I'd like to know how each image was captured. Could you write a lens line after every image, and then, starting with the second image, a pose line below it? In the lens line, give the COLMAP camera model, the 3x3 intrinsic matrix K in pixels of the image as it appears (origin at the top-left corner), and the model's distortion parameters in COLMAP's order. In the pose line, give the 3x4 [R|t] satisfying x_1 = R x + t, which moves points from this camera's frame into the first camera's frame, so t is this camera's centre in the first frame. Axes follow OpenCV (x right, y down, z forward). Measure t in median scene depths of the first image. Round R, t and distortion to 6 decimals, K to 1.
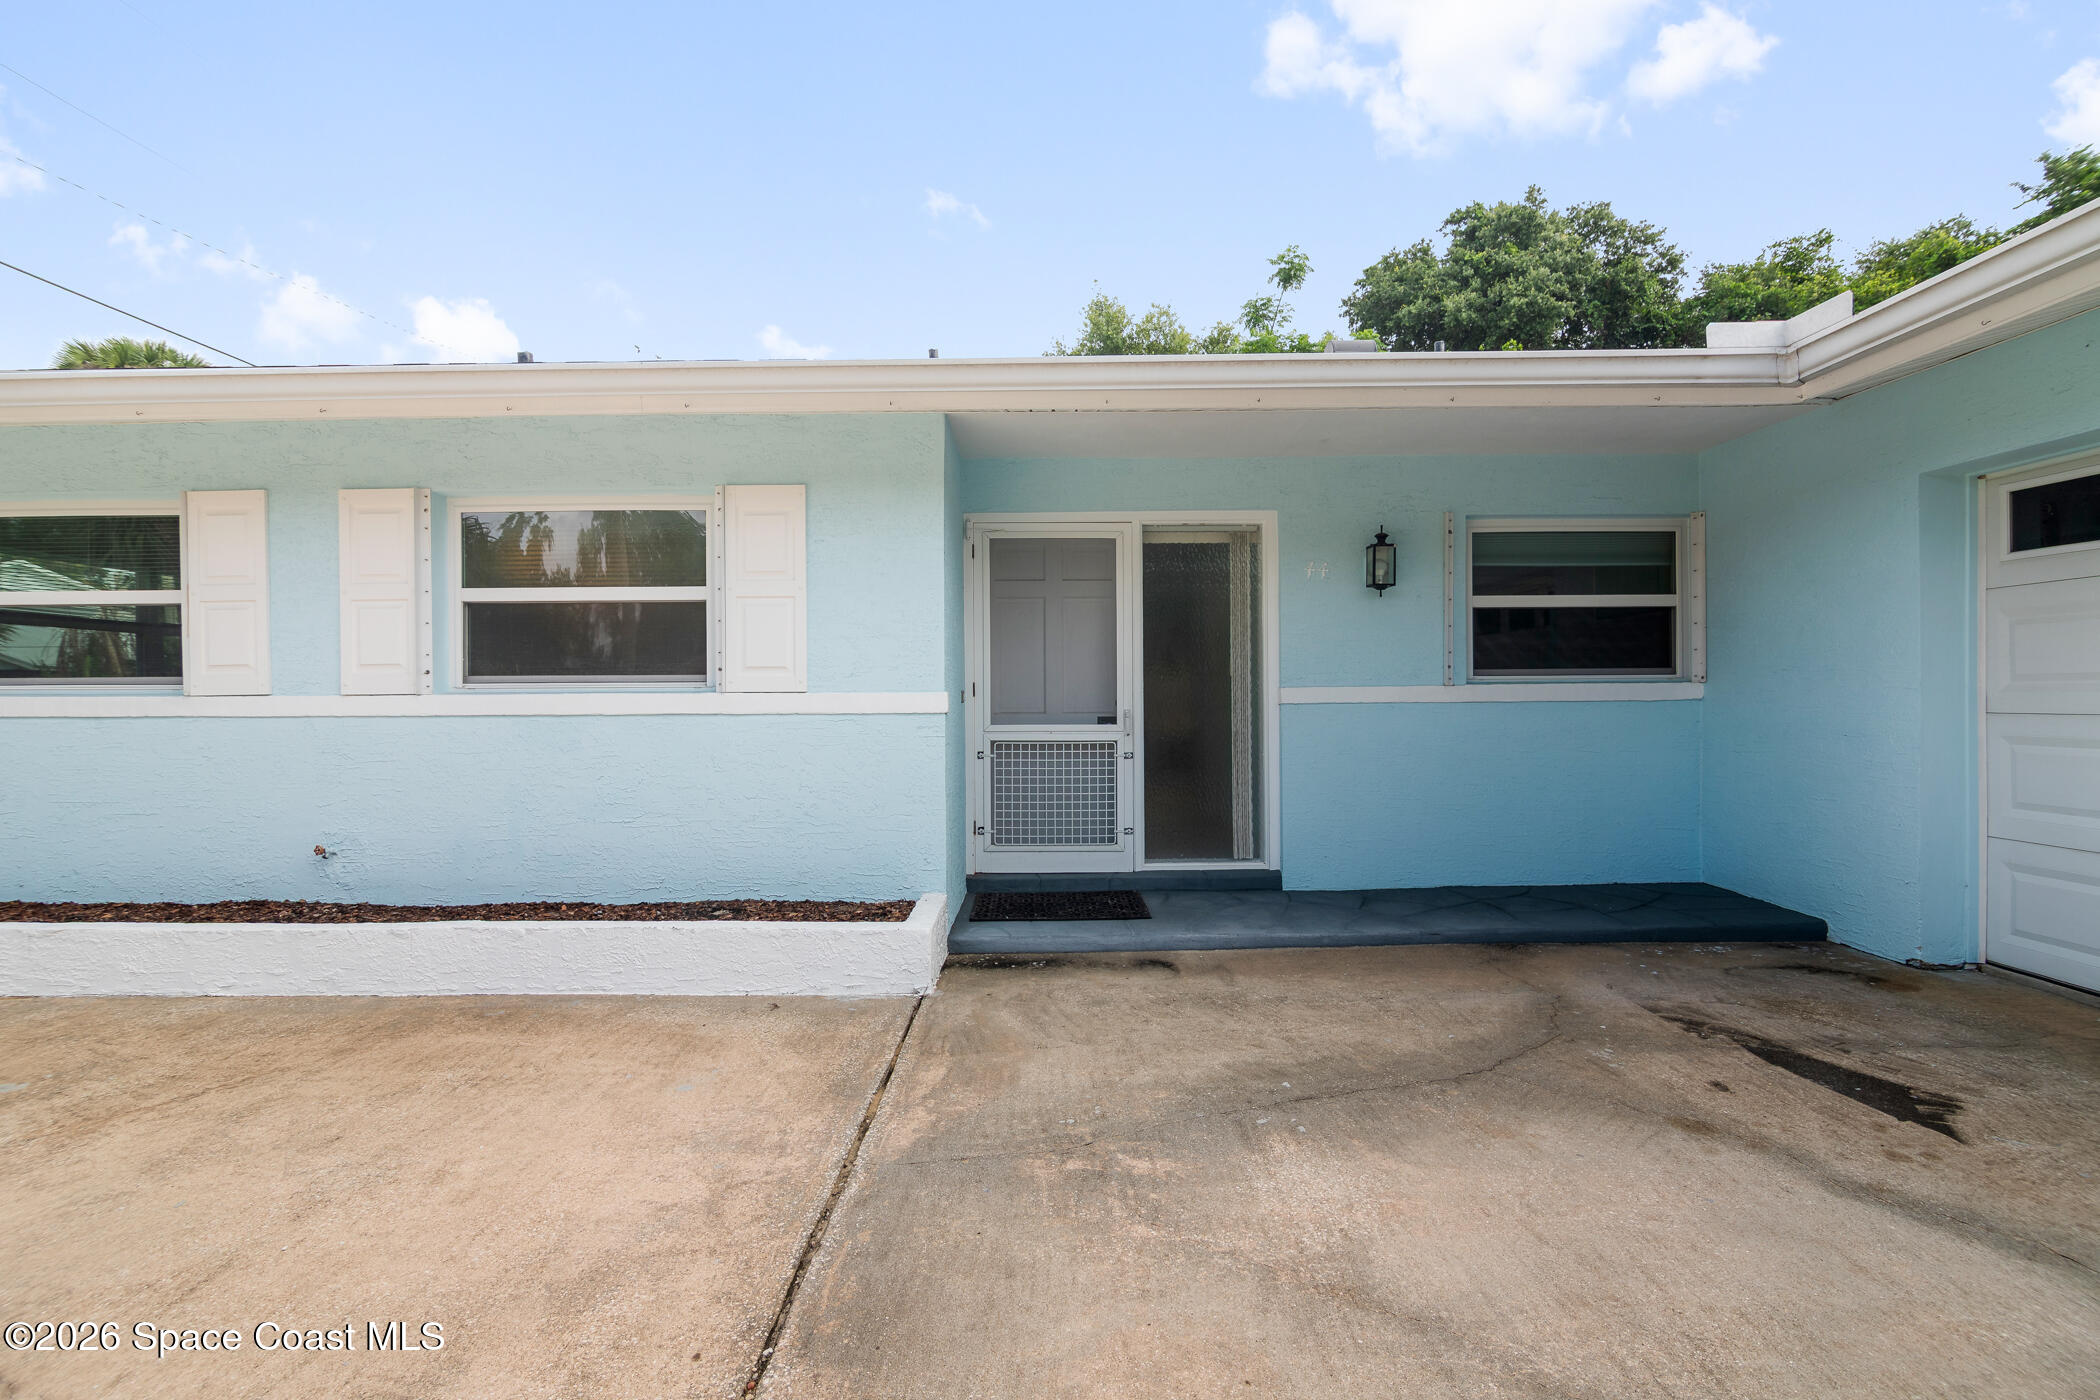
lens RADIAL K [[967.6, 0, 1050.7], [0, 967.6, 677.4], [0, 0, 1]] dist [-0.014883, -0.000152]
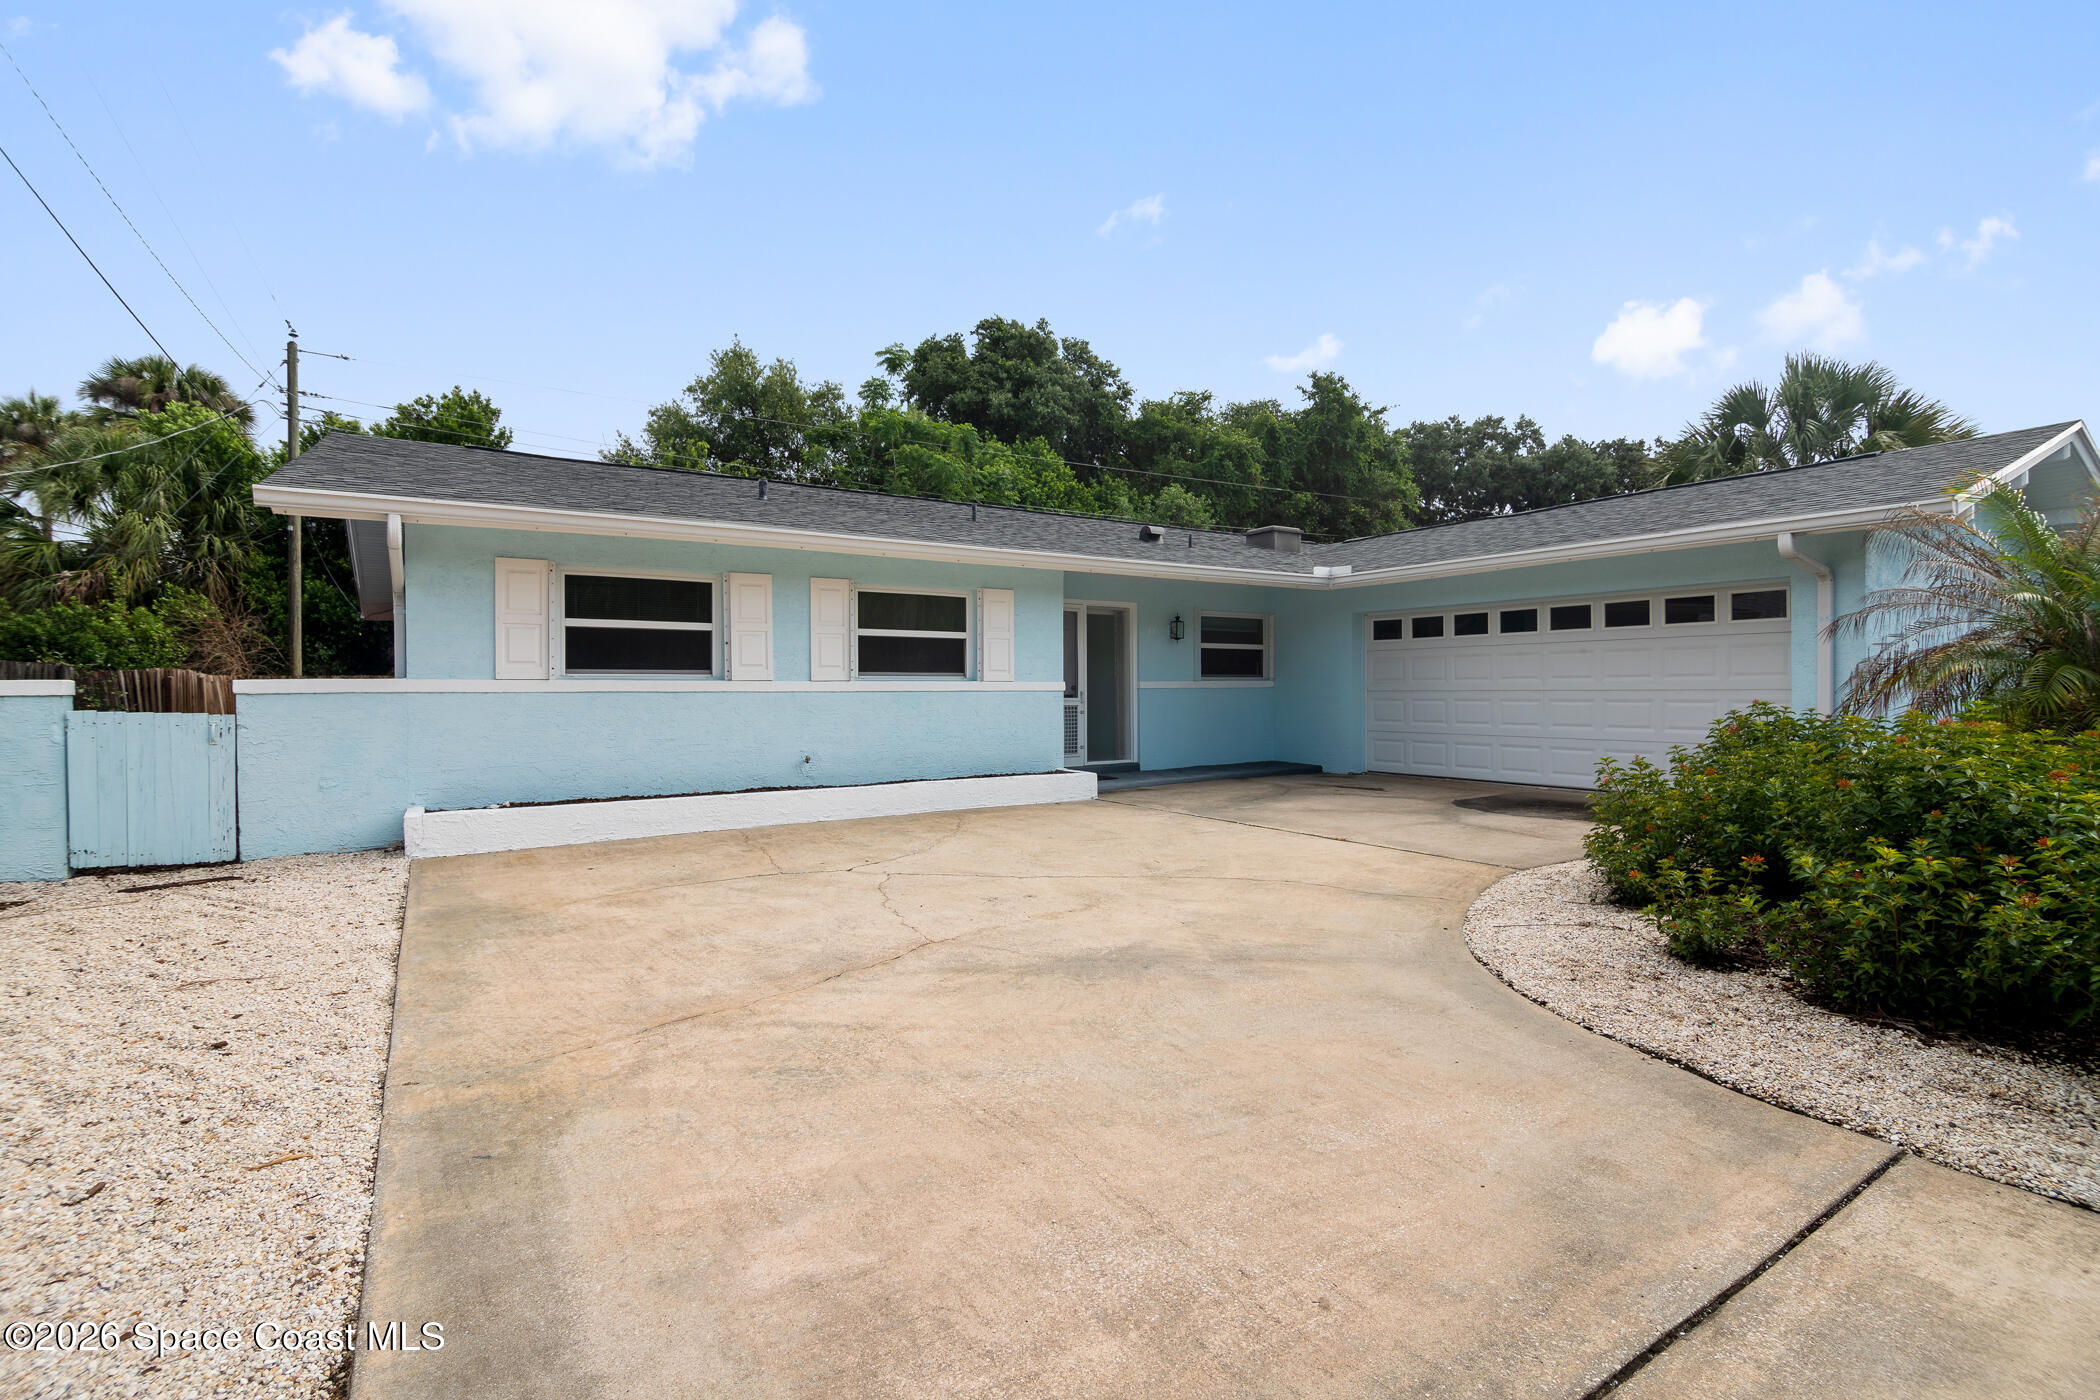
lens RADIAL K [[953.4, 0, 1050.0], [0, 953.4, 700.0], [0, 0, 1]] dist [0.000013, -0.000014]
pose [[0.837224, -0.002896, 0.546853, -0.246832], [-0.010225, 0.999728, 0.020948, 0.002001], [-0.546765, -0.023130, 0.836967, -0.162471]]
